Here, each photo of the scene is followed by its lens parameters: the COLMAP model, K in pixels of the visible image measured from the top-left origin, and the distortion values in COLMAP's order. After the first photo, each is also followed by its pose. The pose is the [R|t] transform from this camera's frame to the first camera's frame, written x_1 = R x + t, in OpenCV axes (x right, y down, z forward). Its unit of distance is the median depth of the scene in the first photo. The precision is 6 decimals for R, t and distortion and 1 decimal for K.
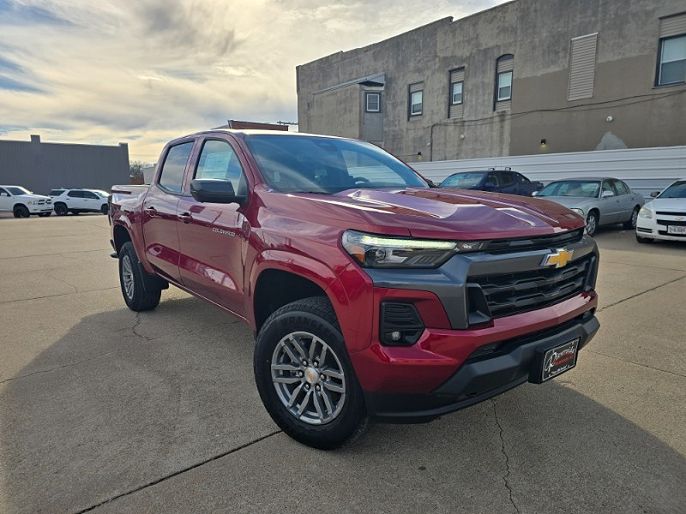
lens RADIAL K [[464.4, 0, 339.8], [0, 464.4, 253.6], [0, 0, 1]] dist [0.022423, -0.020625]
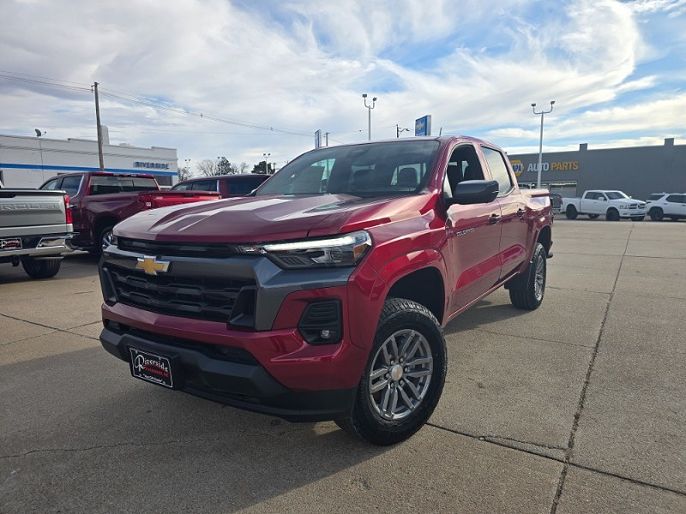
lens RADIAL K [[464.4, 0, 344.6], [0, 464.4, 261.1], [0, 0, 1]] dist [0.022423, -0.020625]
pose [[0.327124, 0.126470, -0.936480, 0.121146], [-0.120036, 0.988537, 0.091570, -0.010973], [0.937327, 0.082457, 0.338555, 0.082925]]
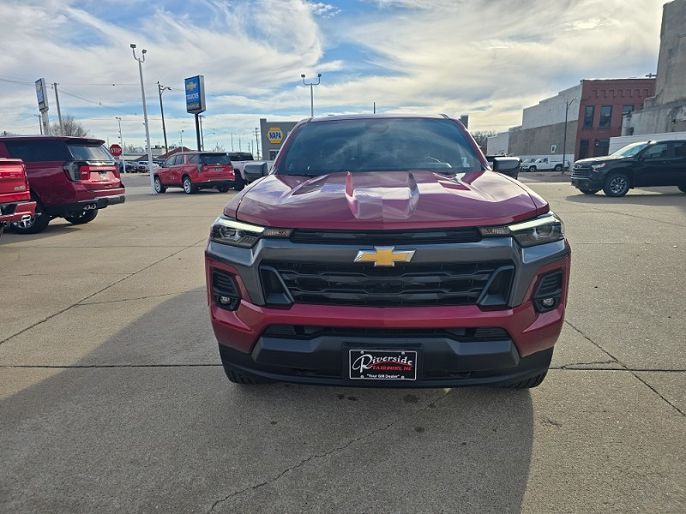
lens RADIAL K [[464.4, 0, 345.4], [0, 464.4, 256.3], [0, 0, 1]] dist [0.022423, -0.020625]
pose [[0.750752, 0.129895, -0.647687, 0.079481], [-0.083346, 0.991267, 0.102192, -0.006113], [0.655305, -0.022739, 0.755022, 0.020626]]
